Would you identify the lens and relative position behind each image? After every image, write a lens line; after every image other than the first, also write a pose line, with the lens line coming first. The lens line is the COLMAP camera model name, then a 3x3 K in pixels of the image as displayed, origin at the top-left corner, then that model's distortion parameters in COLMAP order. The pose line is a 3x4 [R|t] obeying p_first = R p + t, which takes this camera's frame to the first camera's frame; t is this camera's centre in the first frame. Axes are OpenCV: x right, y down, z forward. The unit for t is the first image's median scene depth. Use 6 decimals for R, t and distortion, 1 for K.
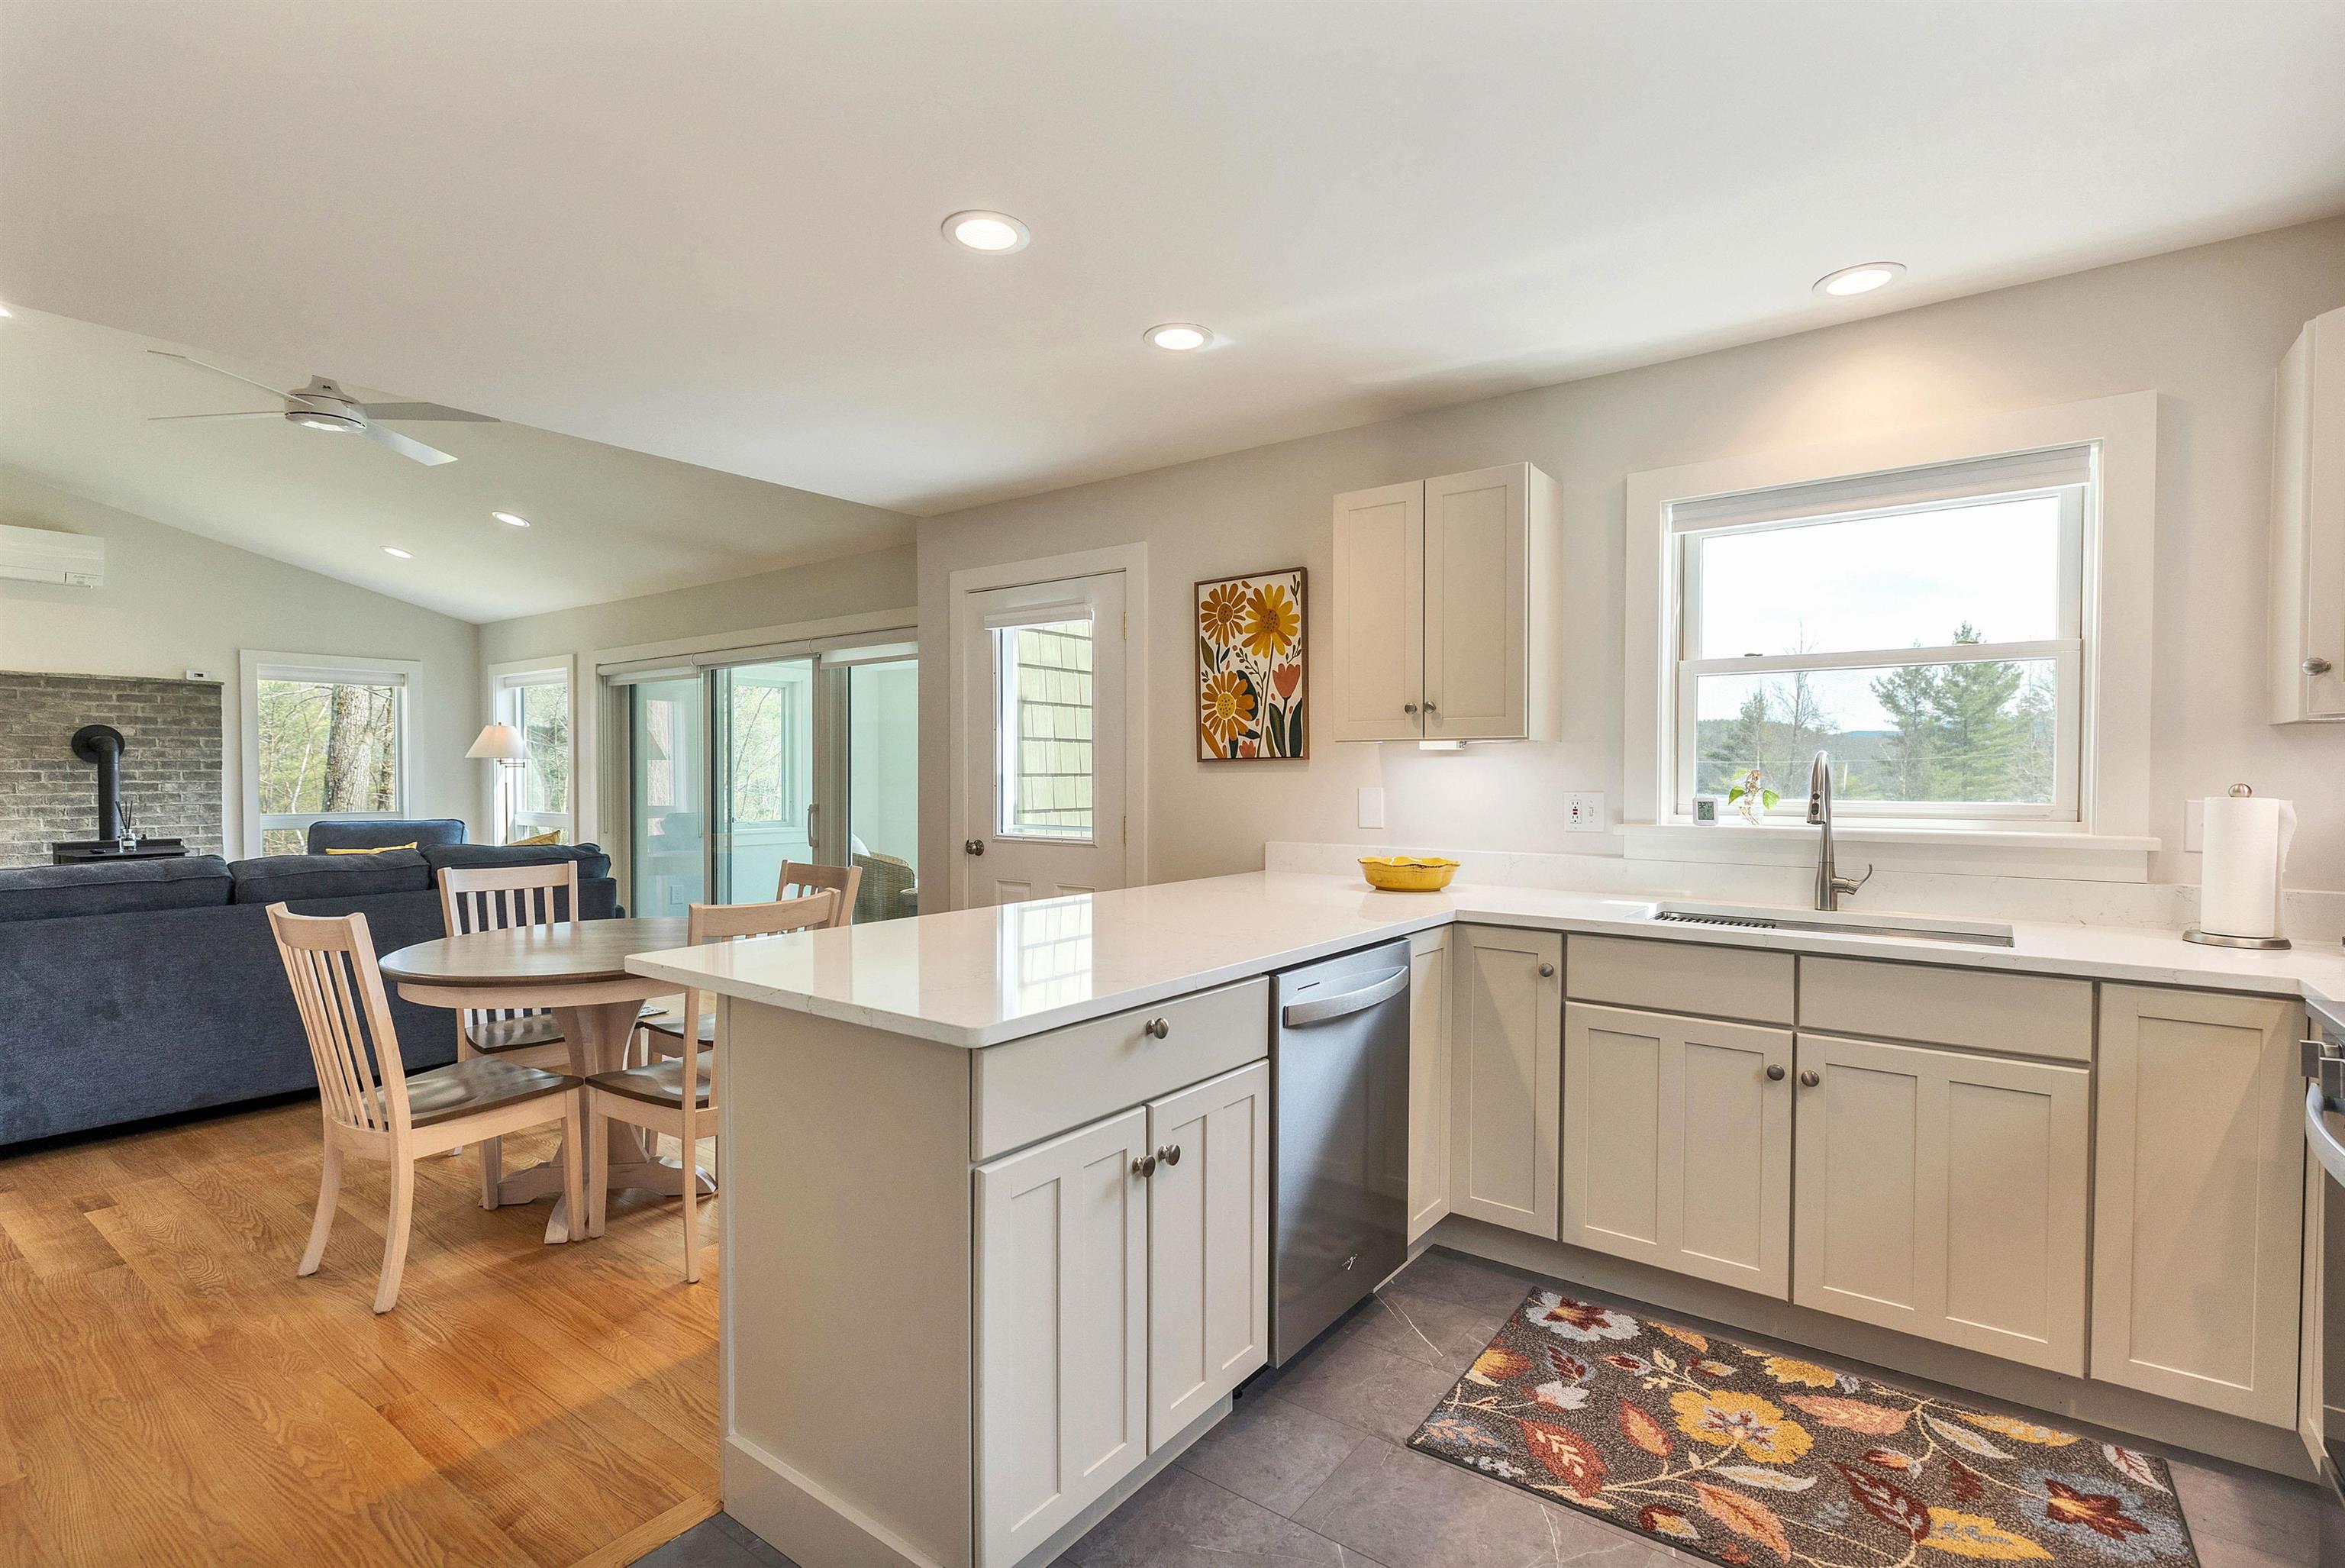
lens RADIAL K [[1099.9, 0, 1172.5], [0, 1099.9, 784.0], [0, 0, 1]] dist [0.000283, -0.000531]
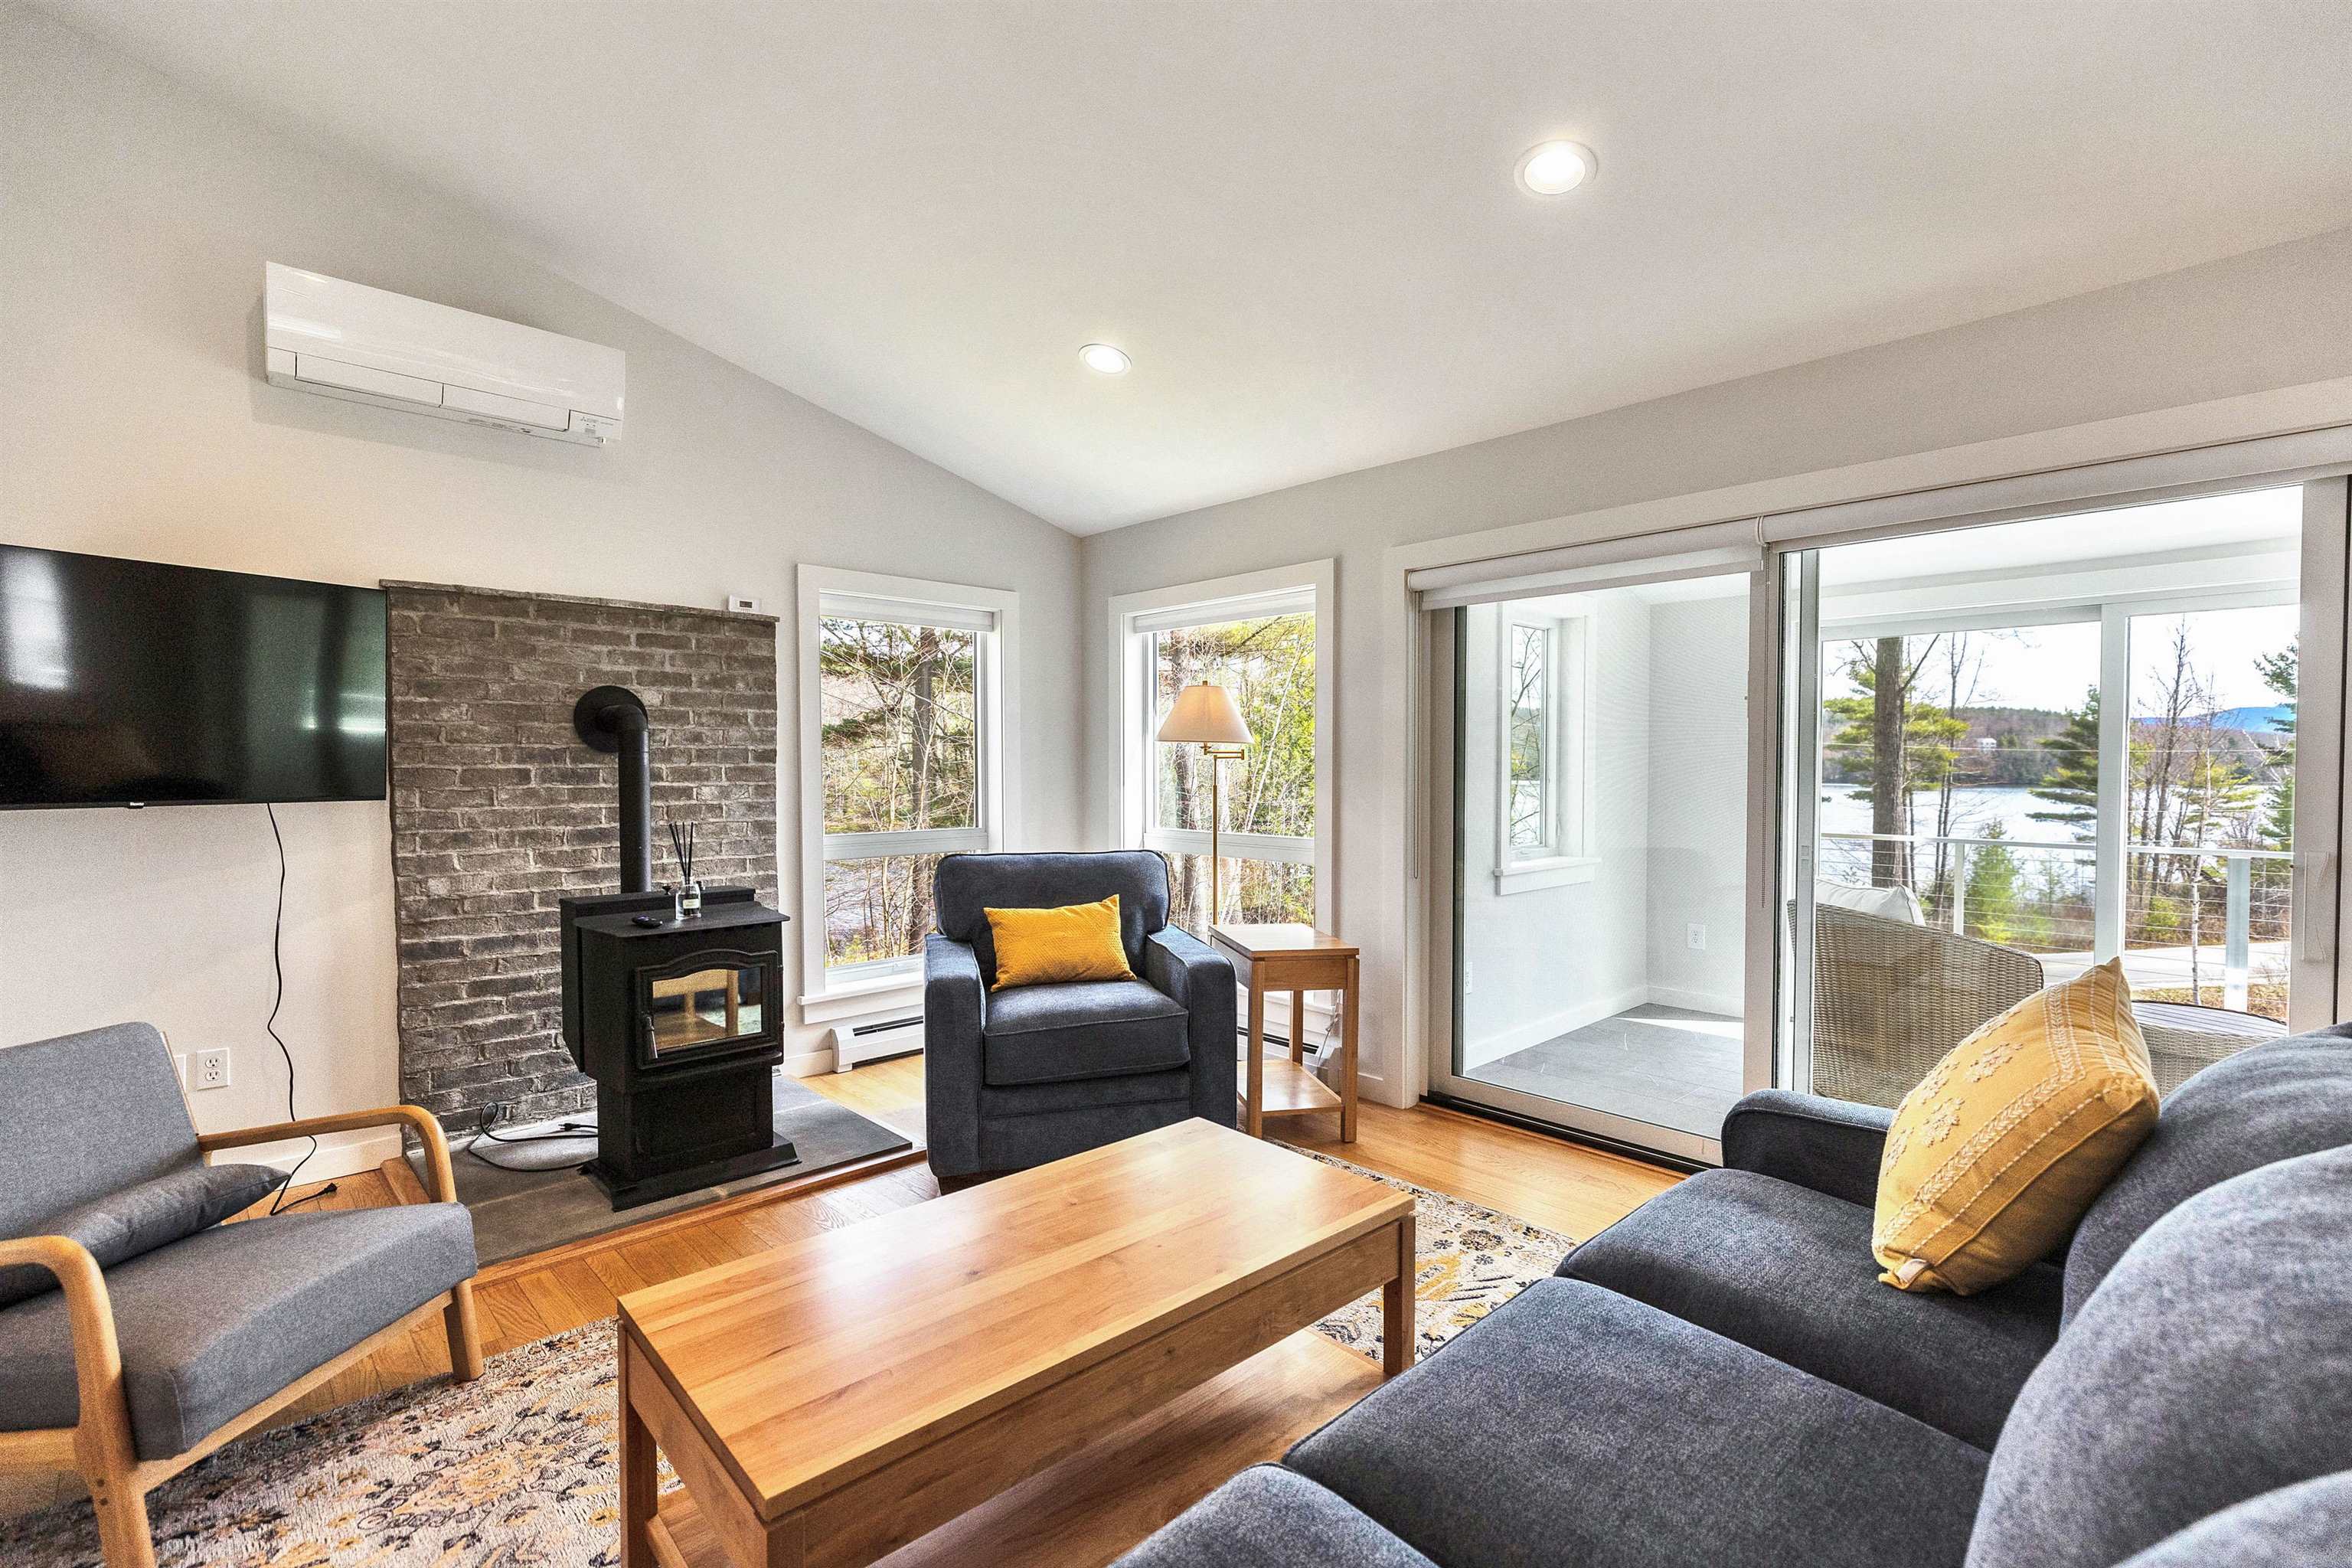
lens RADIAL K [[1061.1, 0, 1192.0], [0, 1061.1, 783.1], [0, 0, 1]] dist [0.001543, -0.000245]
pose [[0.986882, 0.001829, -0.161433, -0.987939], [-0.000591, 0.999970, 0.007715, -0.012383], [0.161442, -0.007519, 0.986853, 0.842039]]
